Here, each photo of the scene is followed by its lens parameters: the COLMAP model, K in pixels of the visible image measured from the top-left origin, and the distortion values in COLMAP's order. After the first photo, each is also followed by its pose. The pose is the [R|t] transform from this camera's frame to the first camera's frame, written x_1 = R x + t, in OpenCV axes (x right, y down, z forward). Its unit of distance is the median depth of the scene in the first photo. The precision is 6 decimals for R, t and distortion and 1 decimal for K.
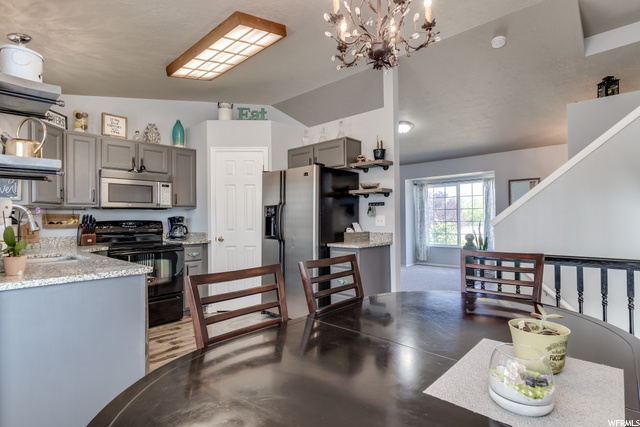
lens RADIAL K [[326.2, 0, 318.1], [0, 326.2, 214.9], [0, 0, 1]] dist [-0.001281, 0.000869]
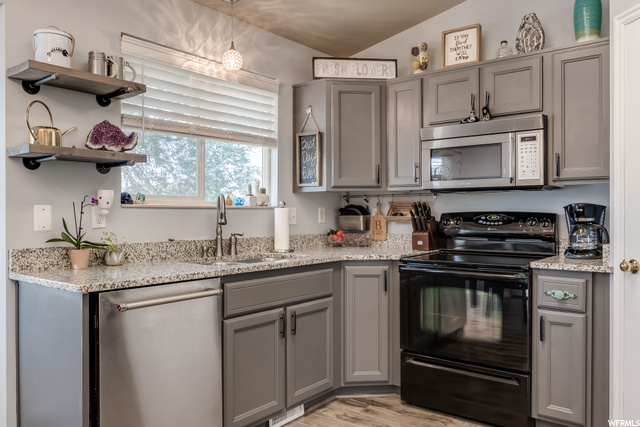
lens RADIAL K [[505.2, 0, 320.0], [0, 505.2, 213.5], [0, 0, 1]] dist [-0.002631, -0.001384]
pose [[0.078810, 0.011735, -0.996821, 0.239003], [0.014419, 0.999813, 0.012910, 0.004779], [0.996785, -0.015390, 0.078626, 0.657547]]
